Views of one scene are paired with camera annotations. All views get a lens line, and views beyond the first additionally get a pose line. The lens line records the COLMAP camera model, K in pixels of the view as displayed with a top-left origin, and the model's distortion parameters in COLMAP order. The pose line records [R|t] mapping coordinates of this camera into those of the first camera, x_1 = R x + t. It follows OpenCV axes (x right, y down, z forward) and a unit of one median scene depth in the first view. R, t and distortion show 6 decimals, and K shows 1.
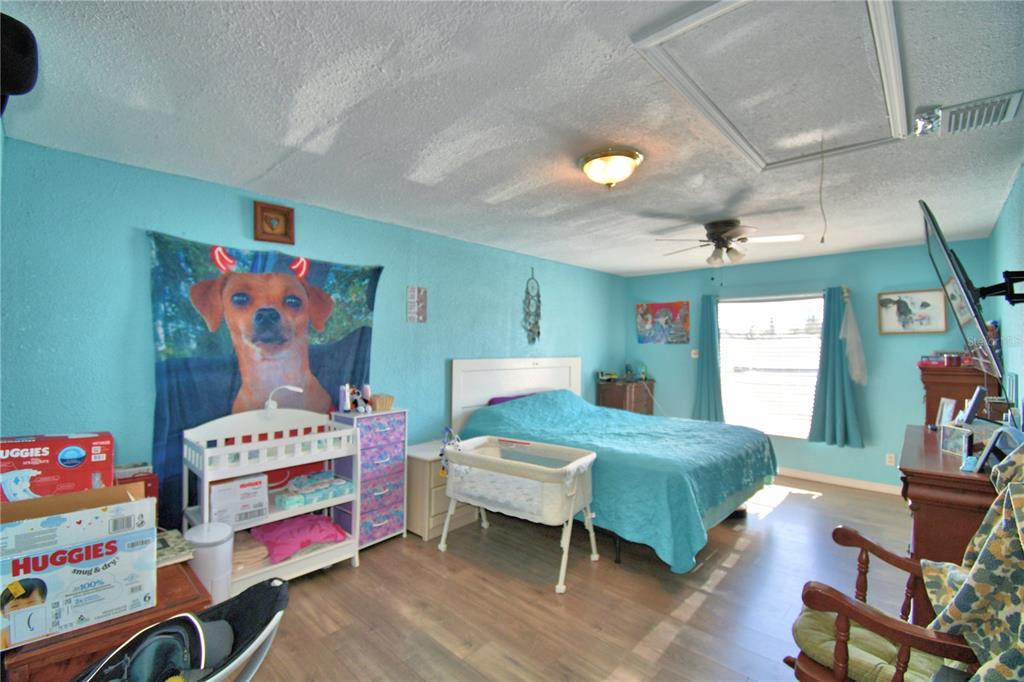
lens RADIAL K [[445.6, 0, 507.9], [0, 445.6, 344.0], [0, 0, 1]] dist [-0.004295, -0.006288]
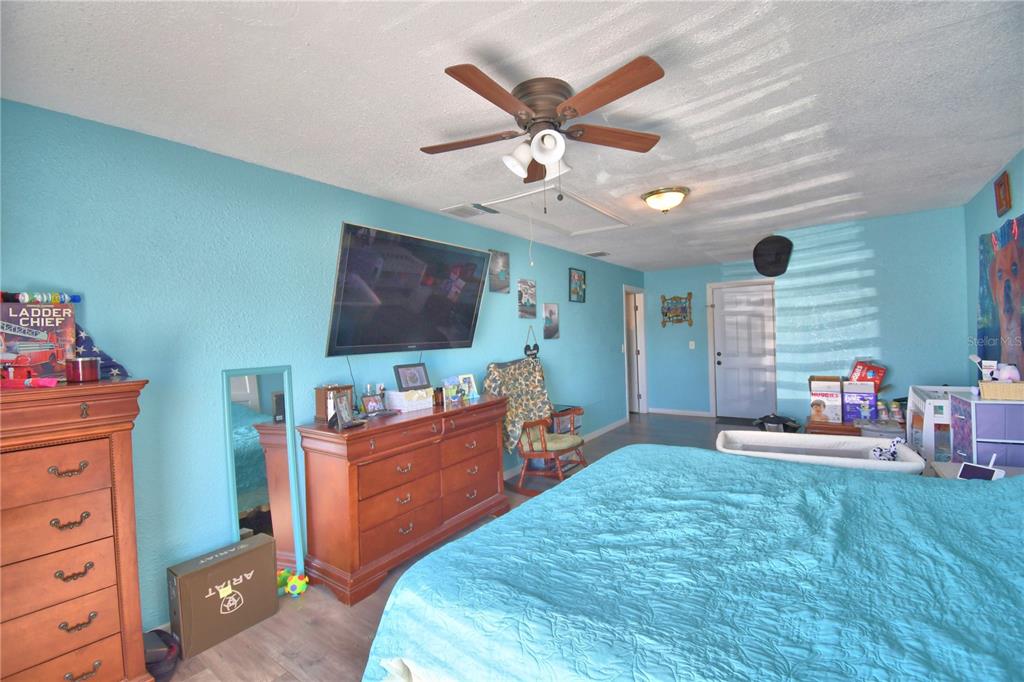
lens RADIAL K [[445.6, 0, 505.9], [0, 445.6, 344.2], [0, 0, 1]] dist [-0.004295, -0.006288]
pose [[-0.990969, 0.031408, -0.130362, 0.505454], [0.029813, 0.999455, 0.014164, 0.013435], [0.130736, 0.010150, -0.991365, 1.269088]]
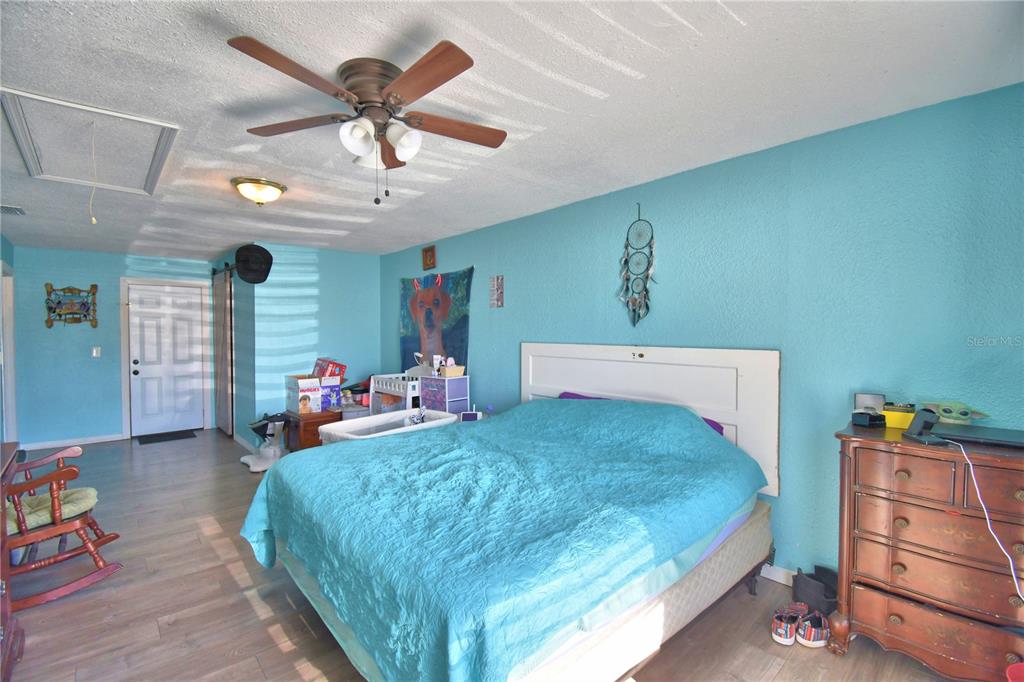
lens RADIAL K [[445.6, 0, 508.2], [0, 445.6, 339.3], [0, 0, 1]] dist [-0.004295, -0.006288]
pose [[-0.074101, 0.014887, -0.997140, 0.811983], [0.006702, 0.999873, 0.014430, 0.013112], [0.997228, -0.005613, -0.074191, 0.990491]]
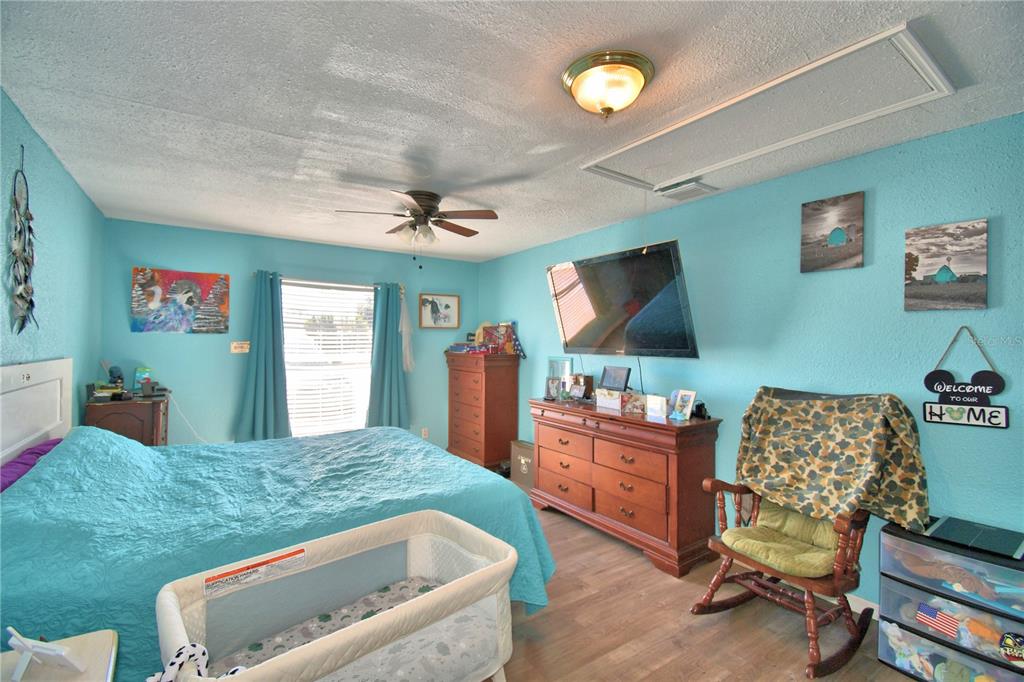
lens RADIAL K [[445.6, 0, 509.7], [0, 445.6, 342.1], [0, 0, 1]] dist [-0.004295, -0.006288]
pose [[0.217017, -0.003819, 0.976160, -0.271688], [-0.011787, 0.999909, 0.006532, 0.003966], [-0.976097, -0.012924, 0.216952, 0.535852]]
